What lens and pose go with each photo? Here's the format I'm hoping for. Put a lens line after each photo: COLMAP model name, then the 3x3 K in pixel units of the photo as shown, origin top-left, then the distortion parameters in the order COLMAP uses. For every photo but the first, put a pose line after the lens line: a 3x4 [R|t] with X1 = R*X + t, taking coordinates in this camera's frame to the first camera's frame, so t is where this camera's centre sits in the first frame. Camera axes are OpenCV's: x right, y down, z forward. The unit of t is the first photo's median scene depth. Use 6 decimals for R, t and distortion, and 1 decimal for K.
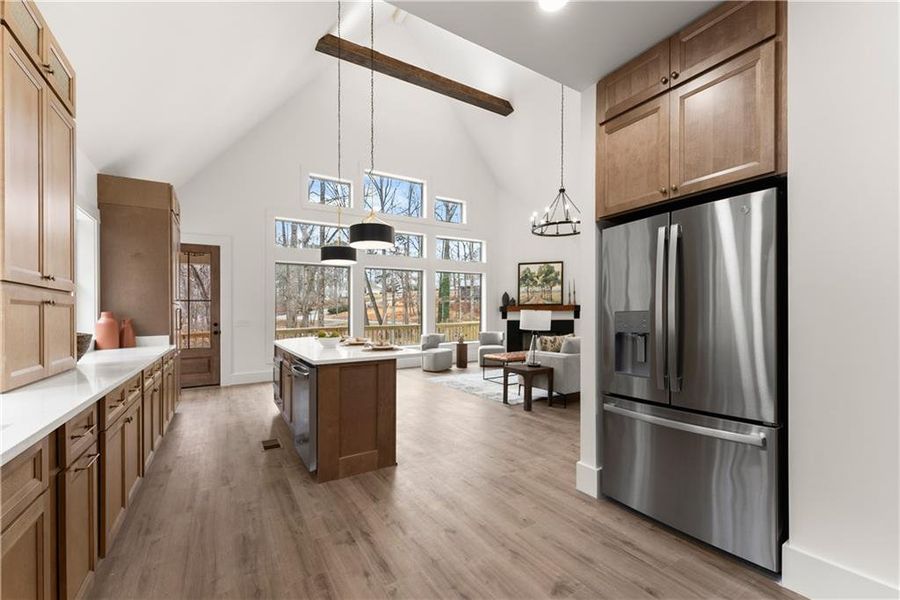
lens RADIAL K [[373.3, 0, 449.3], [0, 373.3, 310.3], [0, 0, 1]] dist [0.002677, 0.000130]
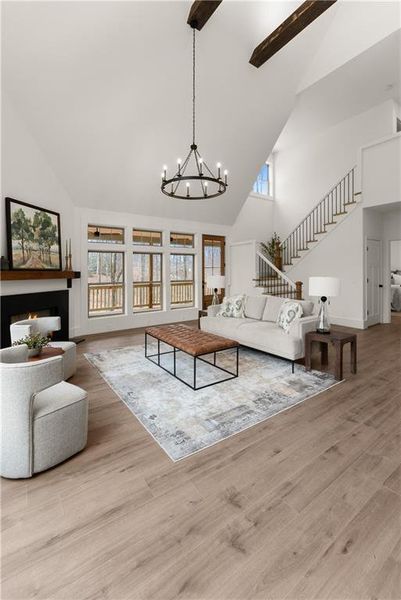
lens RADIAL K [[261.4, 0, 204.7], [0, 261.4, 272.8], [0, 0, 1]] dist [0.000040, -0.000110]
pose [[-0.059605, 0.010496, 0.998167, -0.398027], [-0.002233, 0.999941, -0.010648, -0.008318], [-0.998220, -0.002863, -0.059578, 1.190137]]
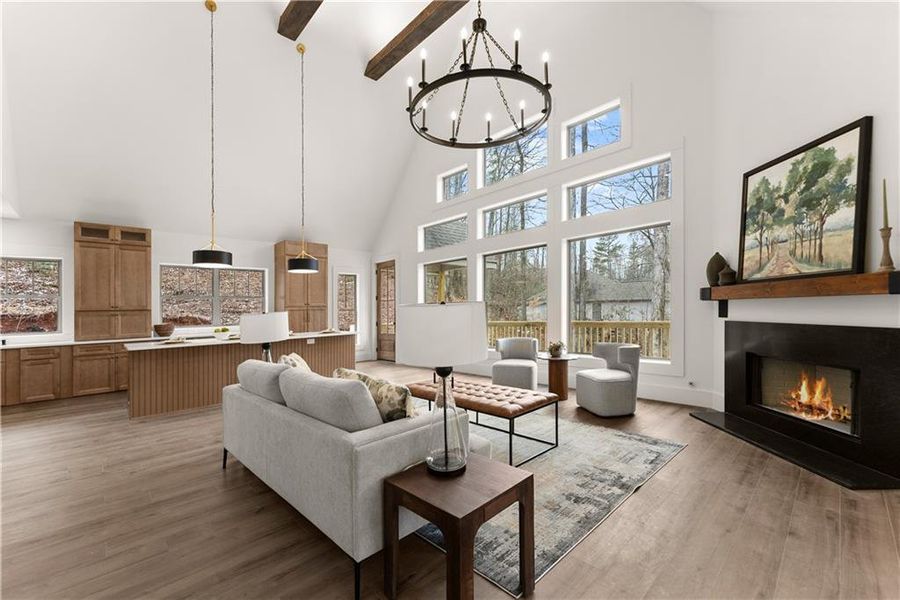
lens RADIAL K [[373.3, 0, 449.3], [0, 373.3, 310.3], [0, 0, 1]] dist [0.002677, 0.000130]
pose [[0.198192, 0.011198, -0.980099, 0.836796], [0.009845, 0.999862, 0.013415, 0.010651], [0.980114, -0.012308, 0.198054, 1.035002]]
